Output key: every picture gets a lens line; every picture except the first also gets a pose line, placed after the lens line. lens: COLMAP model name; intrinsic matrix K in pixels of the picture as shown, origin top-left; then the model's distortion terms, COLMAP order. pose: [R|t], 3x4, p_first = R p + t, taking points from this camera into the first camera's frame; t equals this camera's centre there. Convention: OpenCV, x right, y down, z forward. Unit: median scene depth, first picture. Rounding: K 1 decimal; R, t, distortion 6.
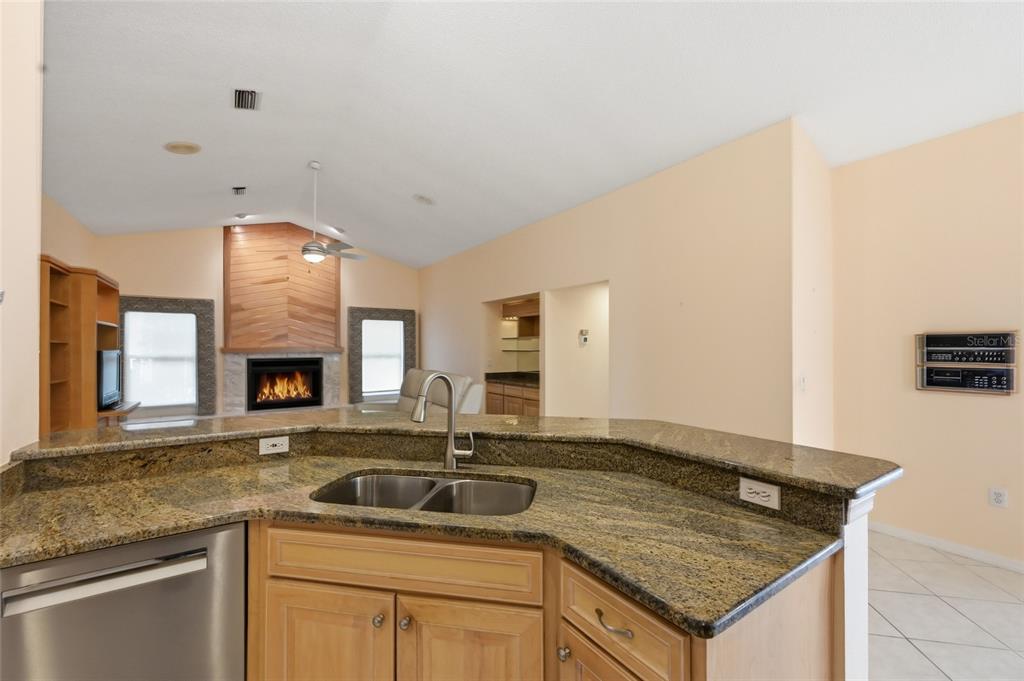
lens RADIAL K [[395.1, 0, 501.9], [0, 395.1, 342.0], [0, 0, 1]] dist [0.000212, 0.000040]
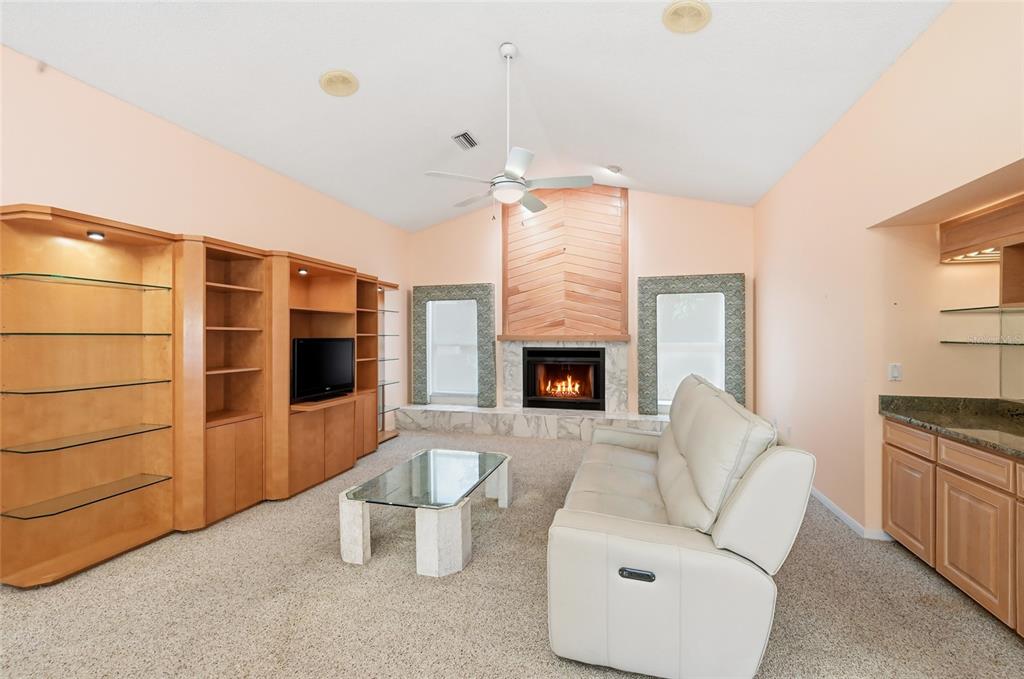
lens RADIAL K [[407.7, 0, 521.0], [0, 407.7, 333.2], [0, 0, 1]] dist [-0.000399, -0.000073]
pose [[0.666830, -0.005460, -0.745189, 0.022758], [0.012028, 0.999922, 0.003437, 0.006830], [0.745112, -0.011256, 0.666844, 0.397628]]
